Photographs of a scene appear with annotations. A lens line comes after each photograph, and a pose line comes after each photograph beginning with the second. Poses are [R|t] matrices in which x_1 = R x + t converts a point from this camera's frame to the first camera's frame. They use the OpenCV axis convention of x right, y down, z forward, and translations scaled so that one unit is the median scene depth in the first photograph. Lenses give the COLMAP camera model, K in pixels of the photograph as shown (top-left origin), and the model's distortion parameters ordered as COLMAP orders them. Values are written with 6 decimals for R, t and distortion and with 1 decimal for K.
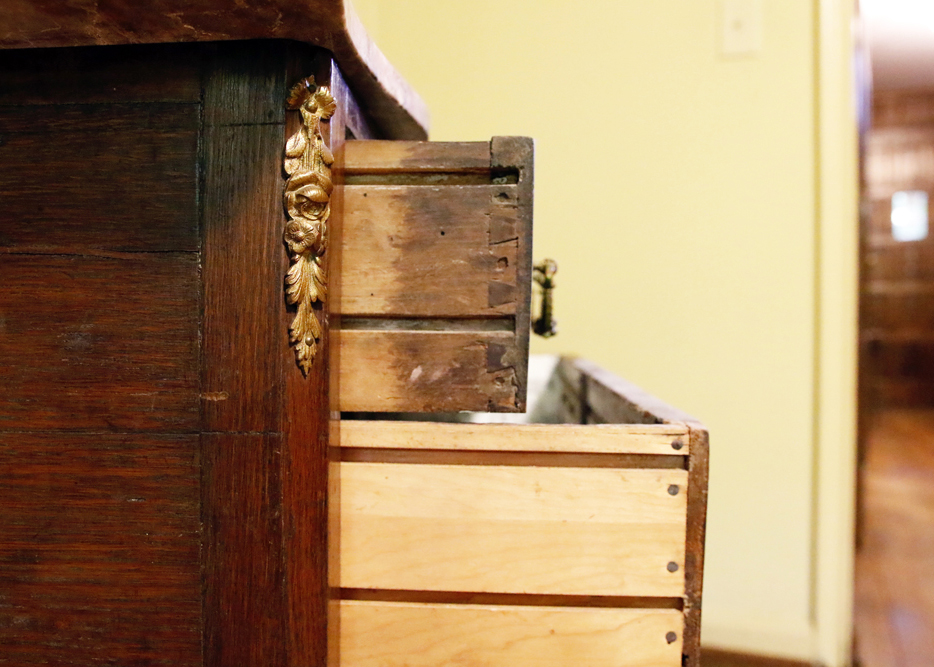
lens RADIAL K [[856.5, 0, 467.0], [0, 856.5, 333.5], [0, 0, 1]] dist [-0.081425, 0.019846]
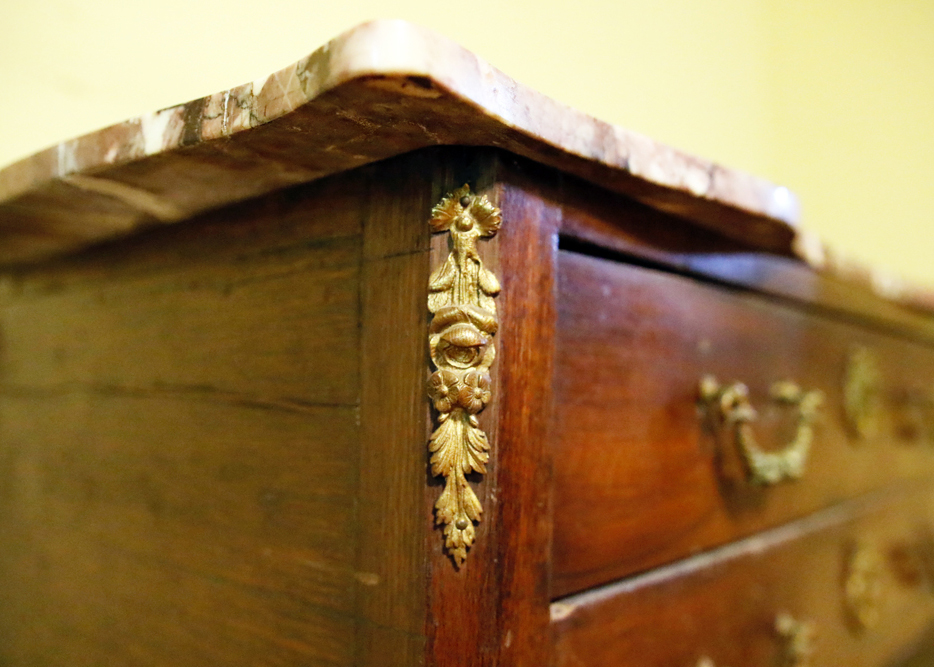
lens RADIAL K [[856.5, 0, 467.0], [0, 856.5, 333.5], [0, 0, 1]] dist [-0.081425, 0.019846]
pose [[0.753143, -0.032371, -0.657060, 0.339209], [-0.015378, 0.997649, -0.066778, -0.113826], [0.657677, 0.060397, 0.750875, 0.415270]]
